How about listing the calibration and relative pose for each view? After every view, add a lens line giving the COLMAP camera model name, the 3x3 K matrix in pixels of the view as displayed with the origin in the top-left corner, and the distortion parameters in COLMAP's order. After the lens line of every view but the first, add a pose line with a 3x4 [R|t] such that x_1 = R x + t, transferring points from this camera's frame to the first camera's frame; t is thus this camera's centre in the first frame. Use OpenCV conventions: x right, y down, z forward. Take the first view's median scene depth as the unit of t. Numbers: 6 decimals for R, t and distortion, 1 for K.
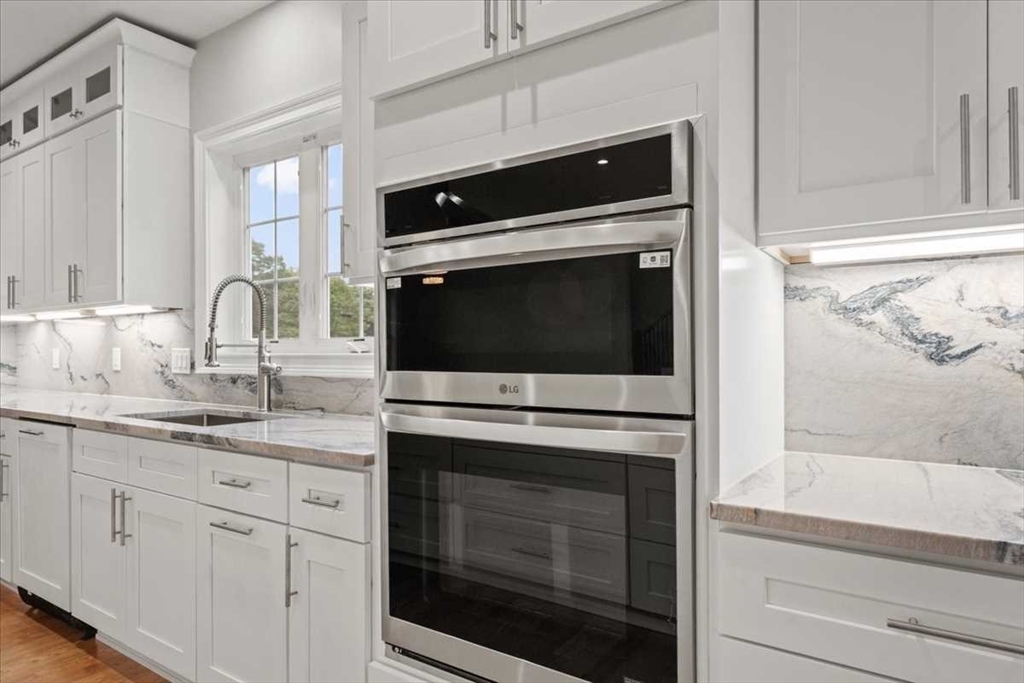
lens RADIAL K [[612.3, 0, 514.3], [0, 612.3, 349.8], [0, 0, 1]] dist [0.019664, 0.001486]
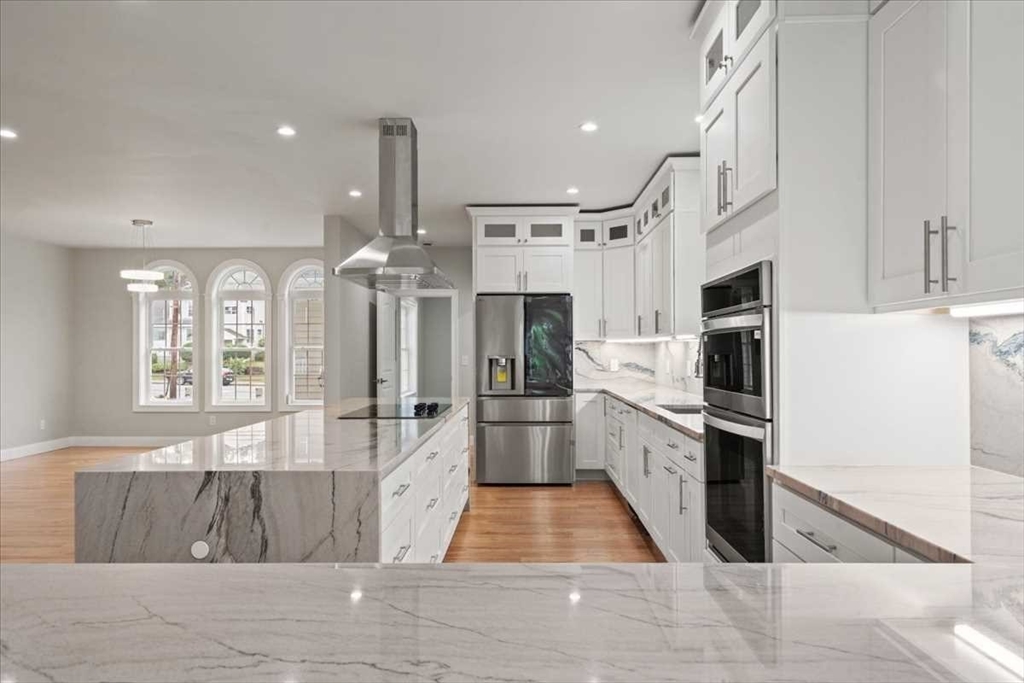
lens RADIAL K [[612.3, 0, 512.5], [0, 612.3, 350.1], [0, 0, 1]] dist [0.019664, 0.001486]
pose [[0.550679, -0.010758, -0.834648, 0.957851], [0.011545, 0.999919, -0.005271, -0.069412], [0.834637, -0.006734, 0.550759, -0.446528]]
